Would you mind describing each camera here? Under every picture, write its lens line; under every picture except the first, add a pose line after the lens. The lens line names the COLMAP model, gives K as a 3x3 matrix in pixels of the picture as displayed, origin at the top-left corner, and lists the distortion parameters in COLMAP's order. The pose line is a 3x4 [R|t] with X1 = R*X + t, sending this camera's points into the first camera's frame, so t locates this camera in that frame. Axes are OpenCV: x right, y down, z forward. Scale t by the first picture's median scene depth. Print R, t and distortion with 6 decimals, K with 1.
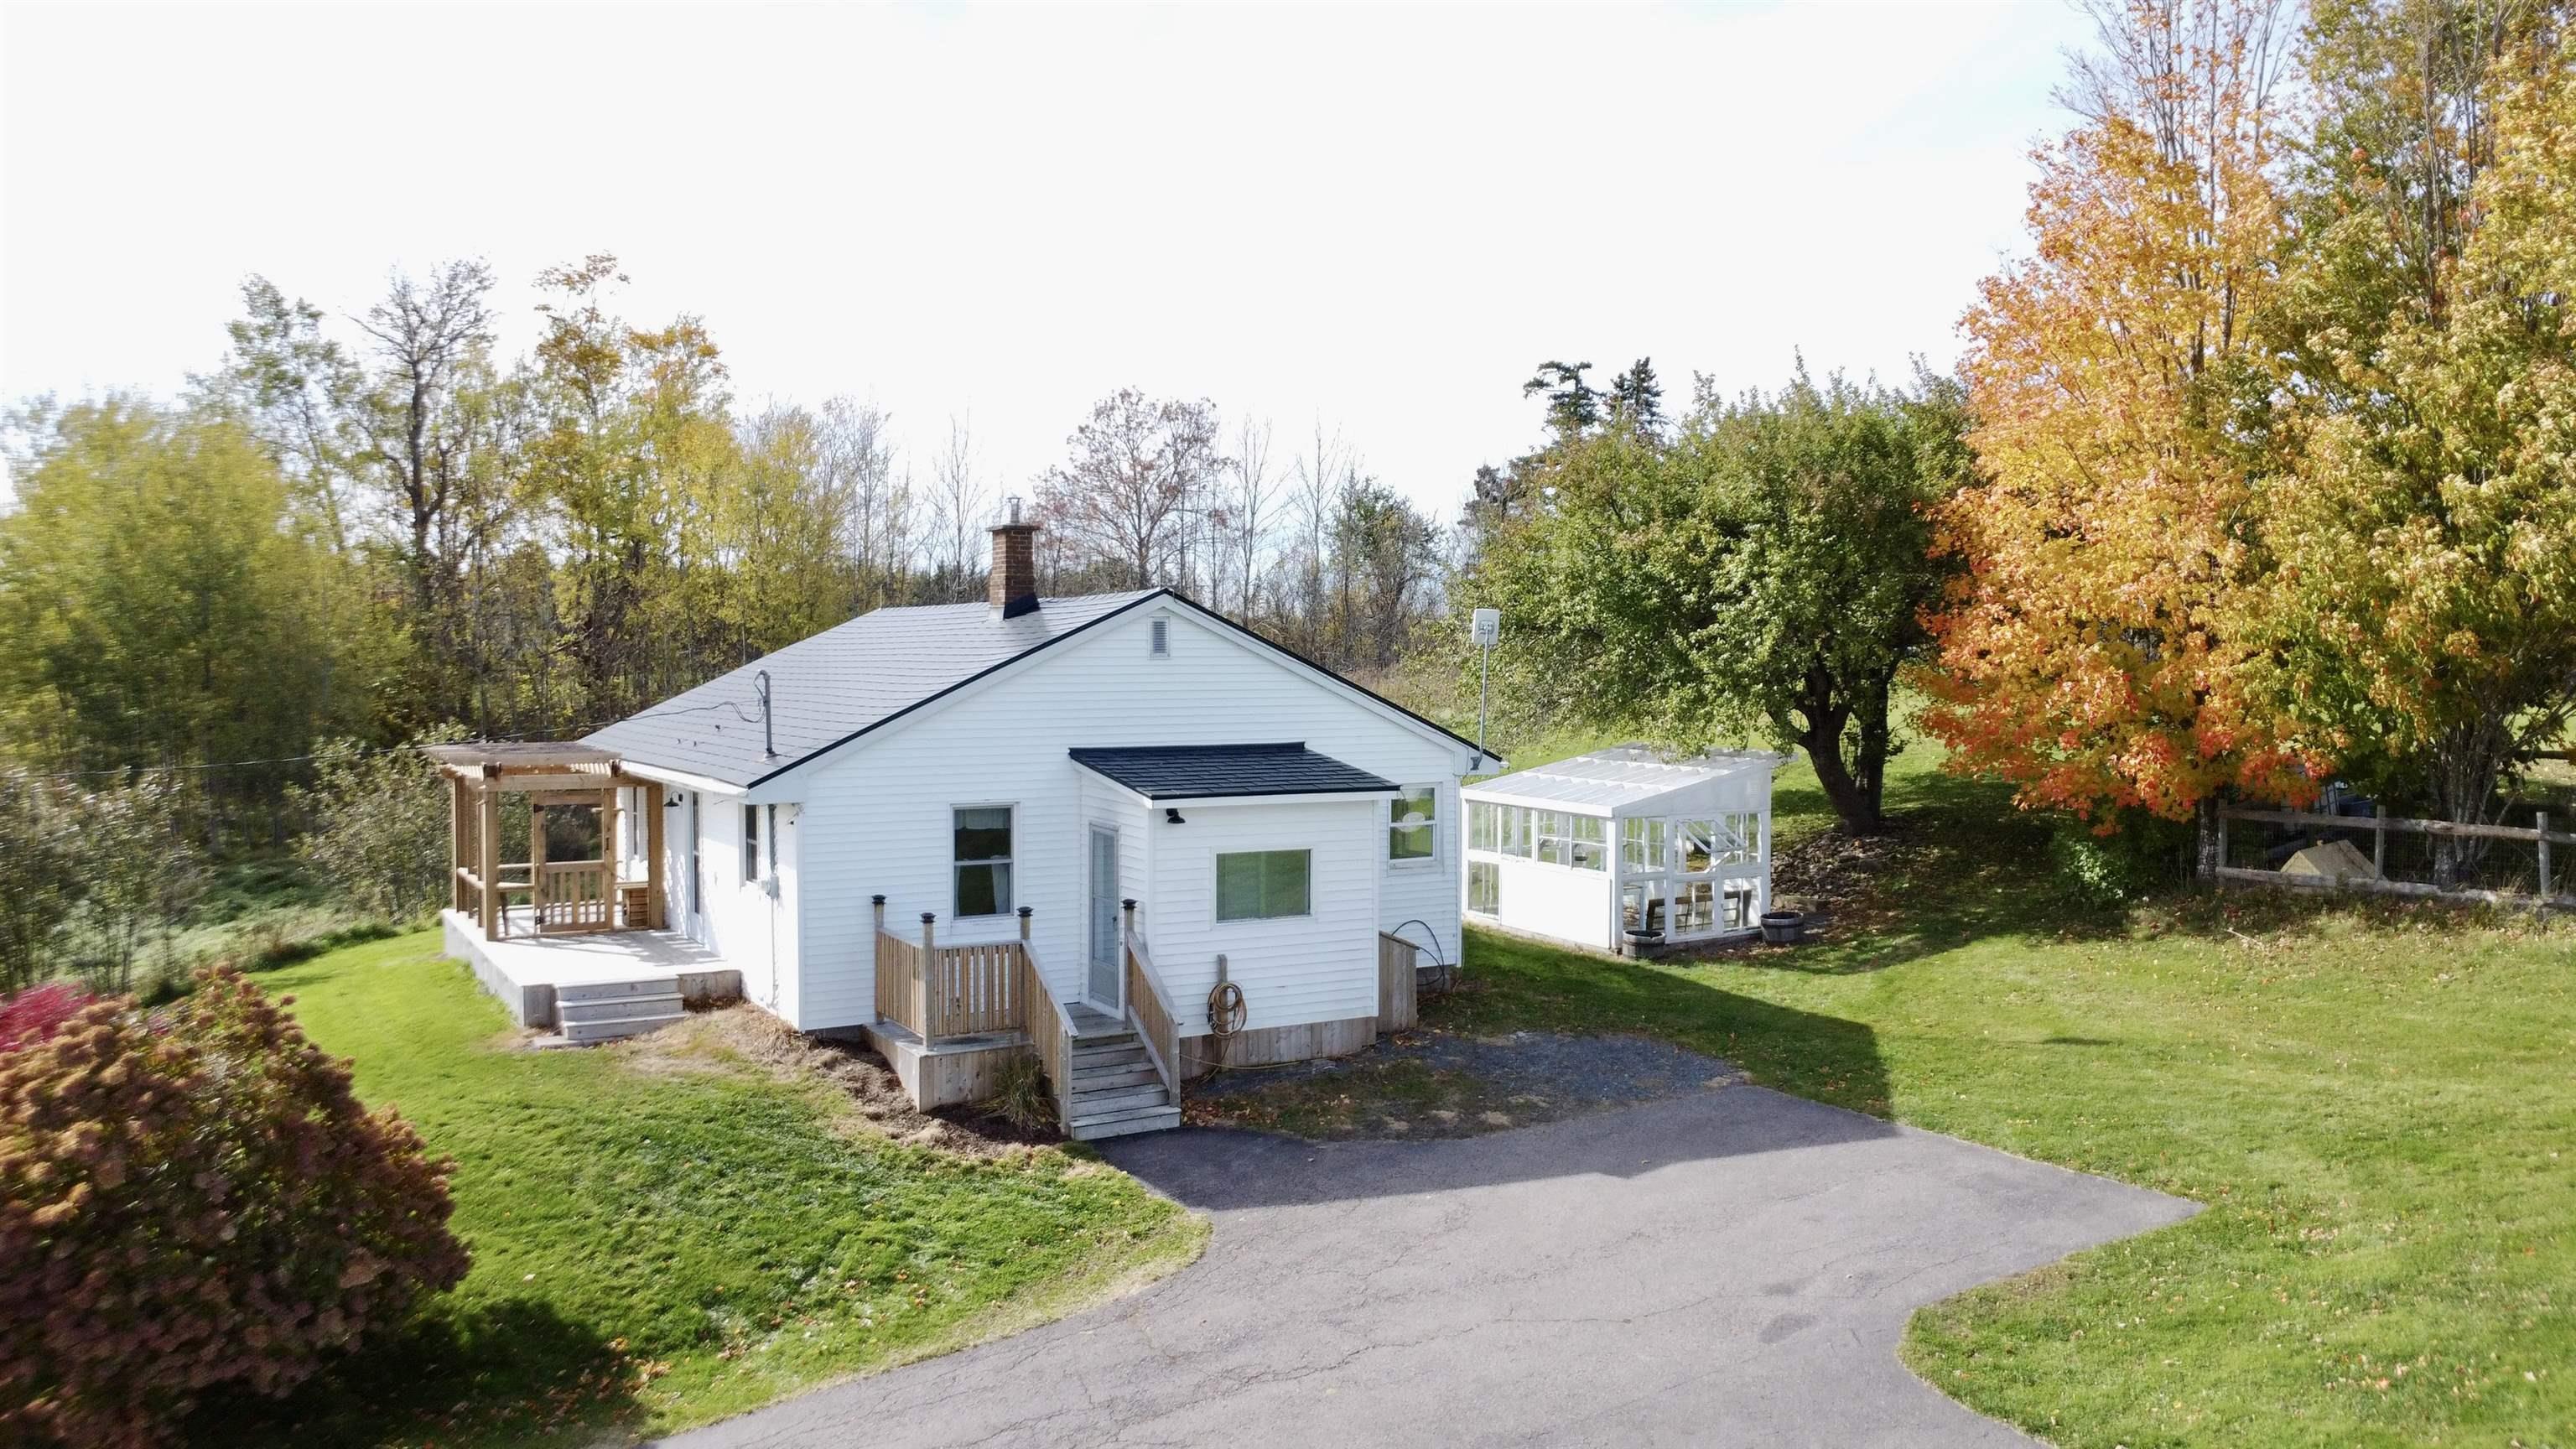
lens RADIAL K [[1886.4, 0, 1272.7], [0, 1886.4, 684.1], [0, 0, 1]] dist [-0.023675, -0.024504]
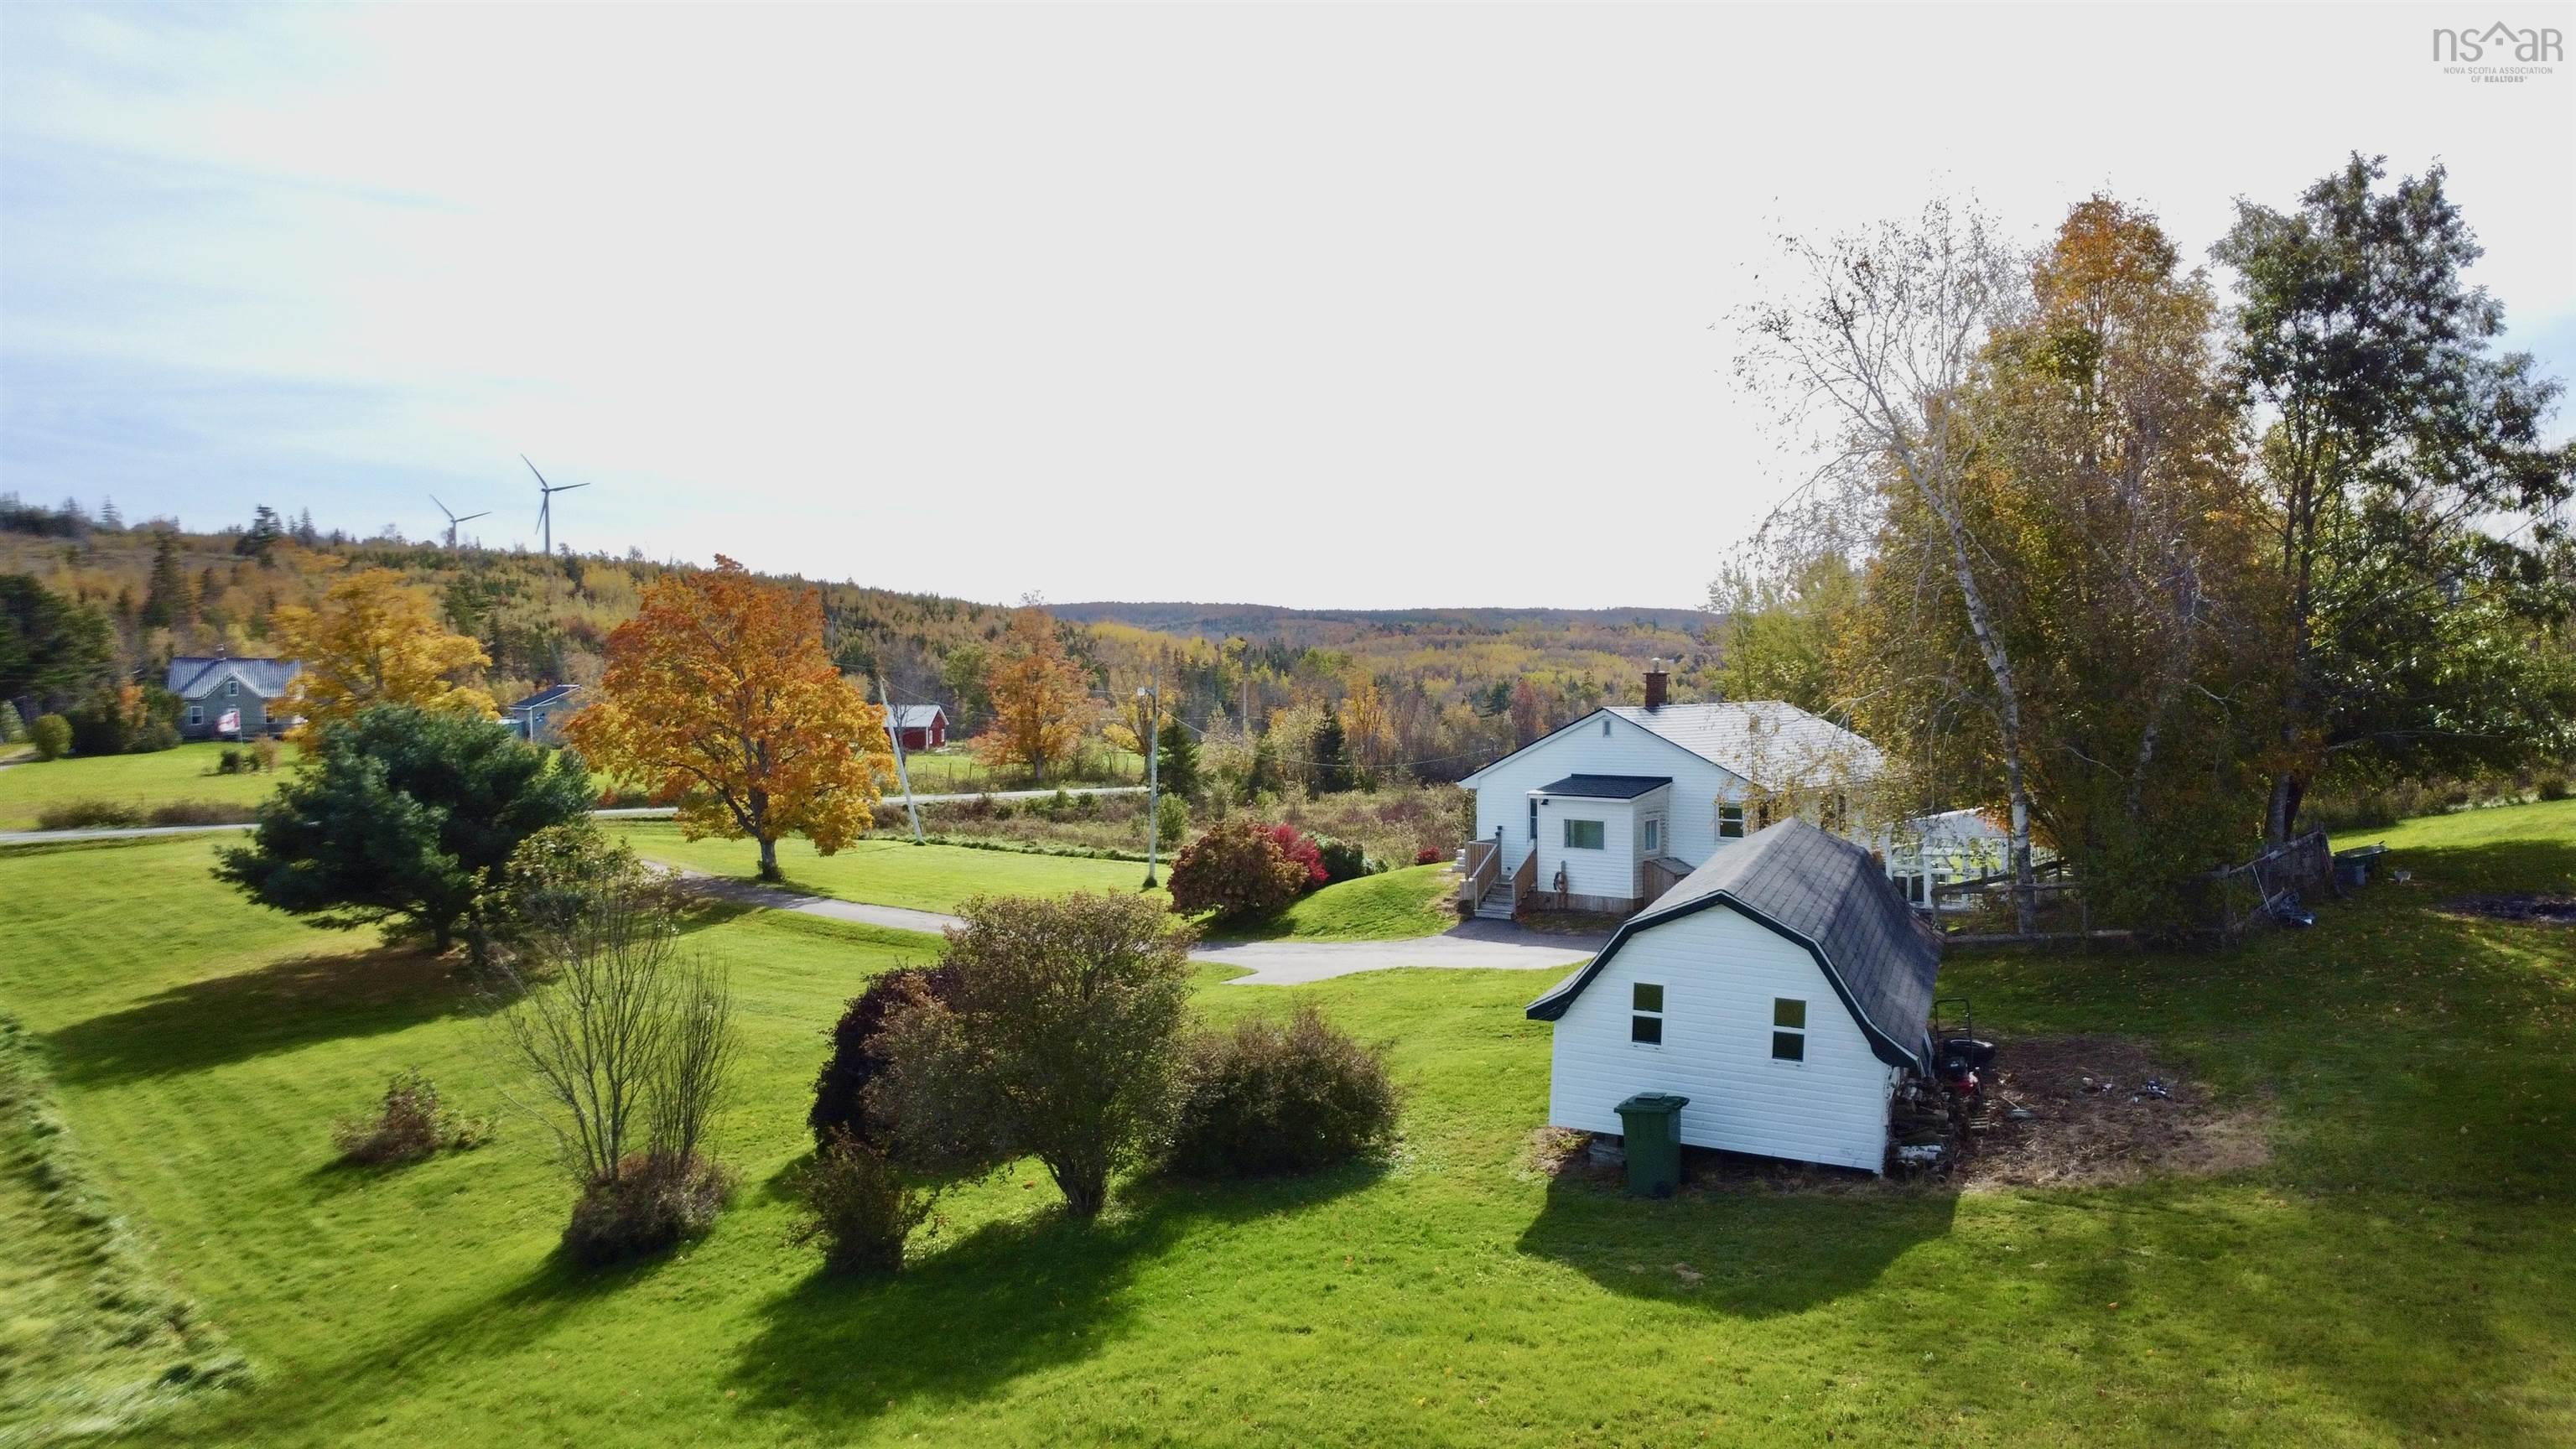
lens RADIAL K [[1886.4, 0, 1272.7], [0, 1886.4, 684.1], [0, 0, 1]] dist [-0.023675, -0.024504]
pose [[0.314126, 0.001692, -0.949380, 1.883628], [-0.001361, 0.999998, 0.001331, -0.075862], [0.949380, 0.000874, 0.314127, -0.105602]]
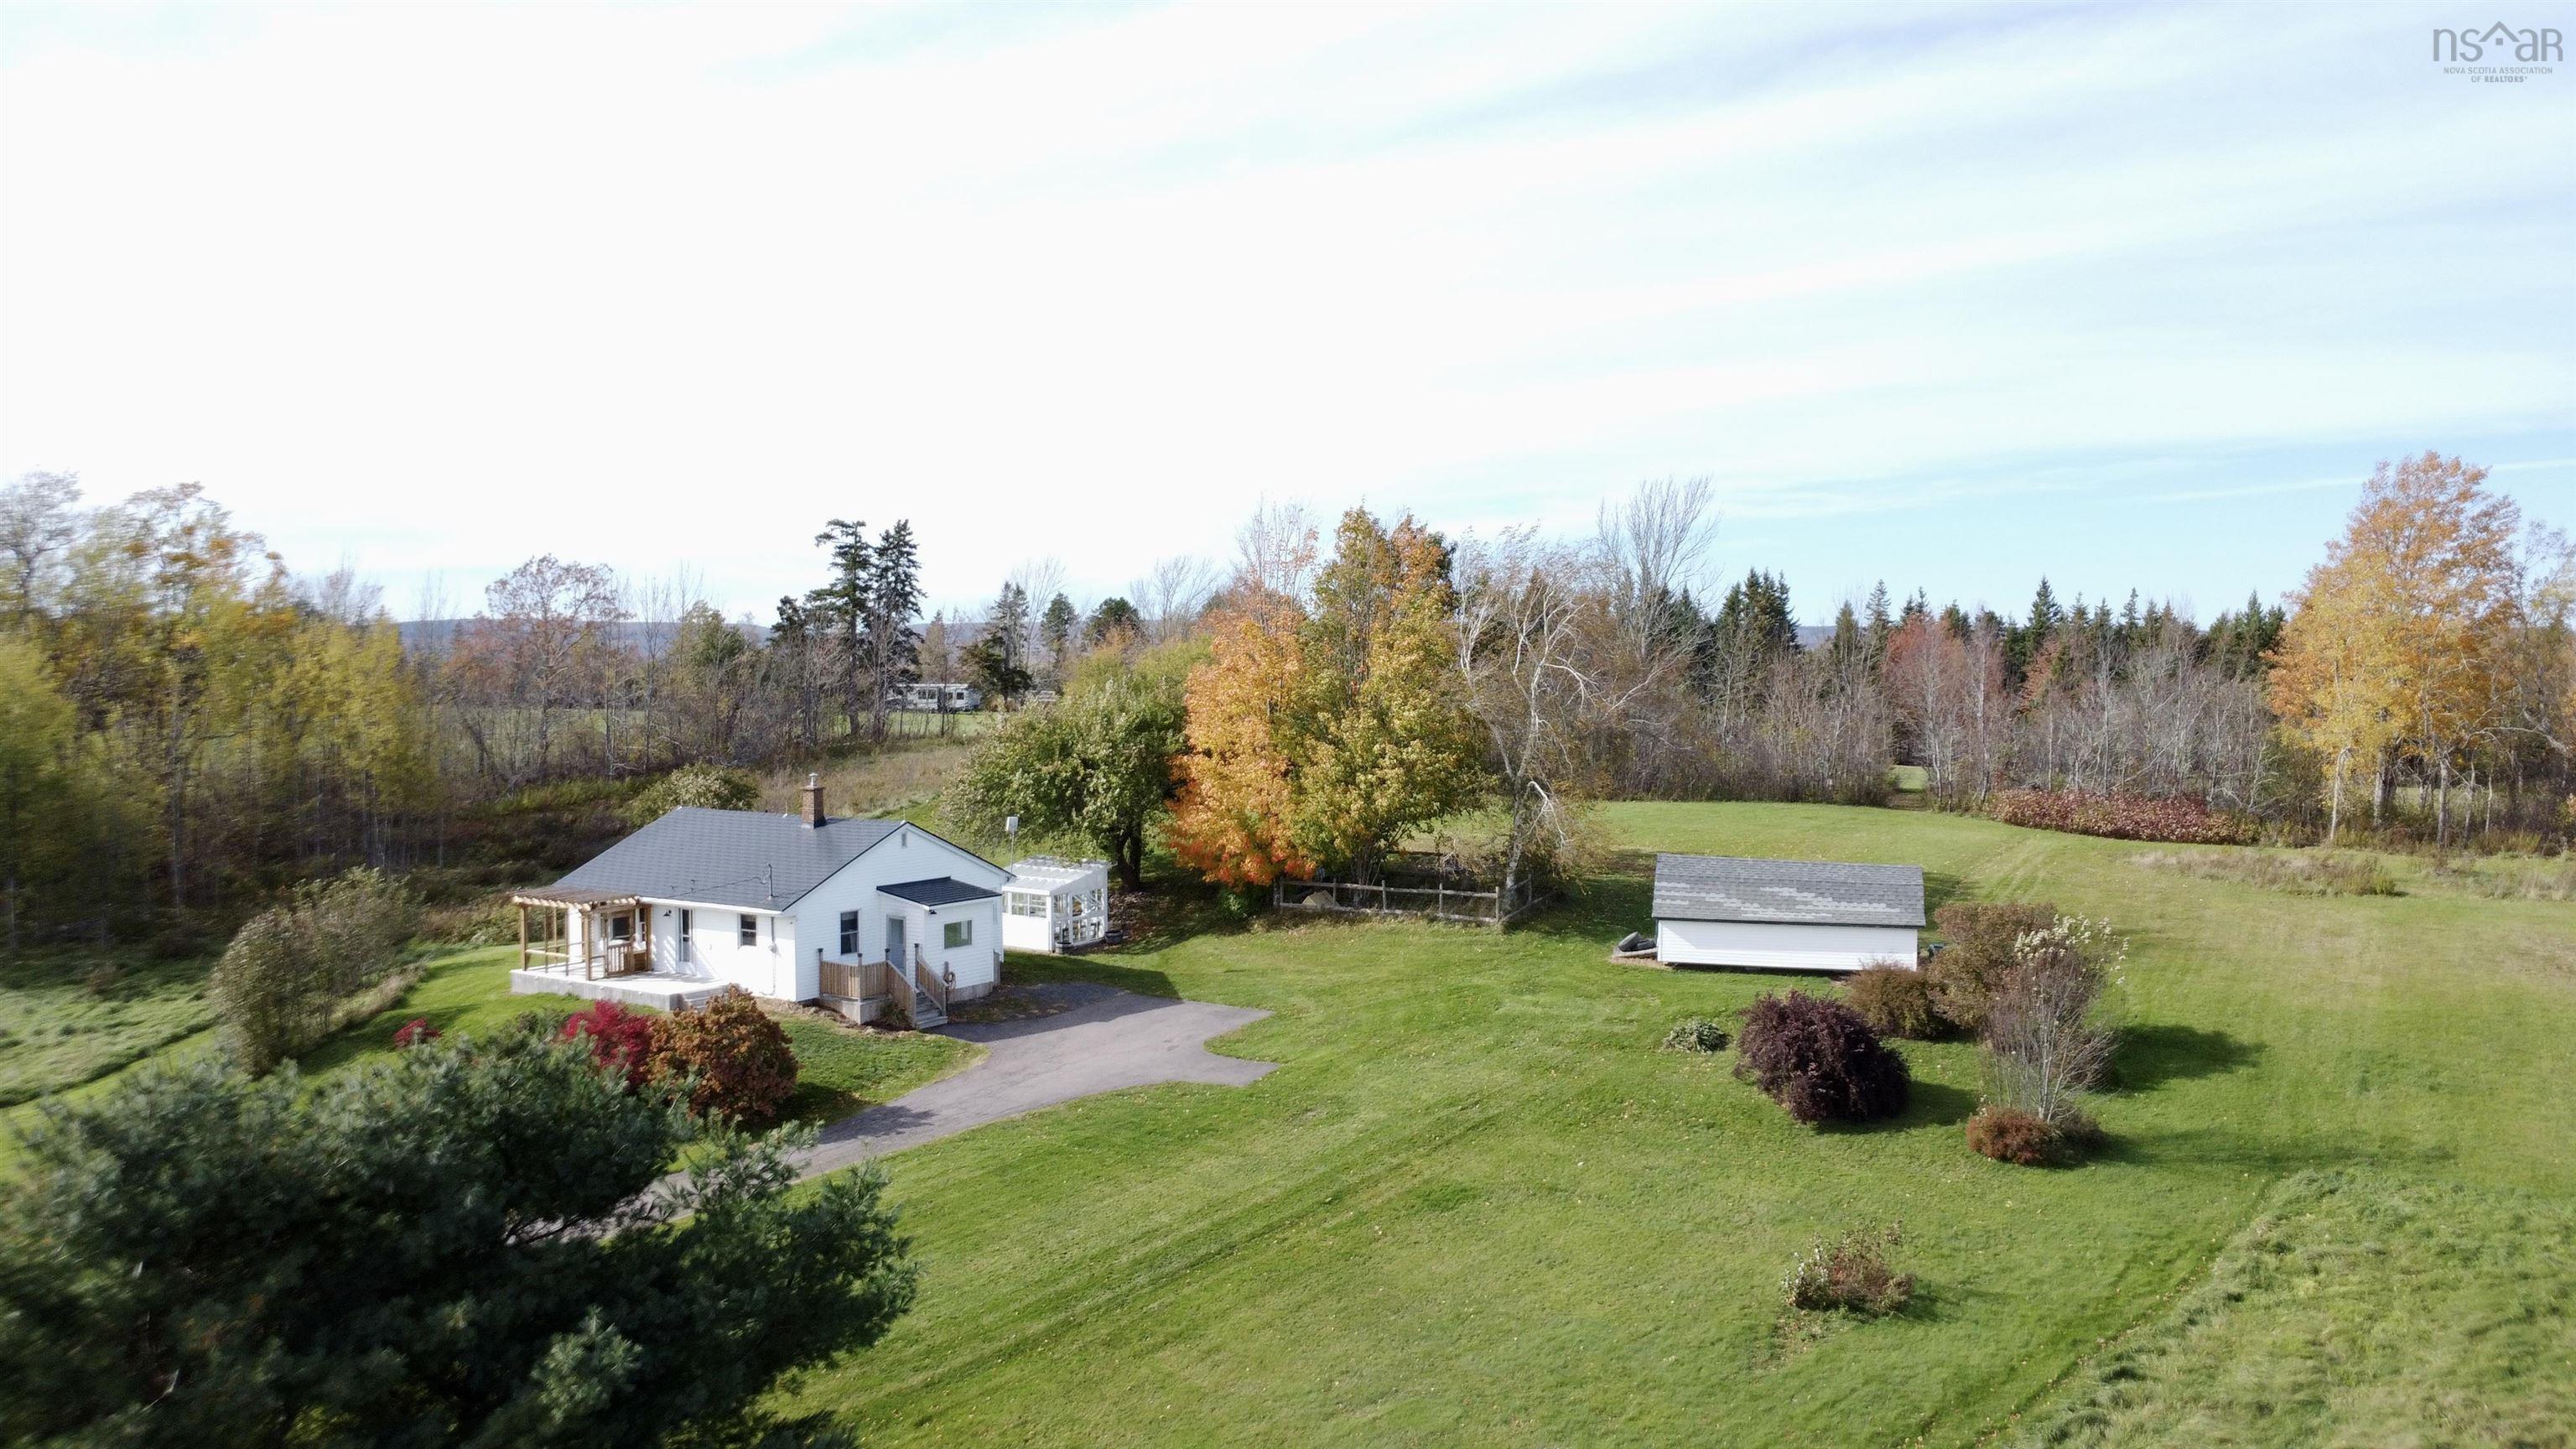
lens RADIAL K [[1886.4, 0, 1272.7], [0, 1886.4, 684.1], [0, 0, 1]] dist [-0.023675, -0.024504]
pose [[0.897410, -0.007097, 0.441141, -0.693405], [0.007983, 0.999968, -0.000152, -0.217843], [-0.441126, 0.003658, 0.897438, -1.420008]]
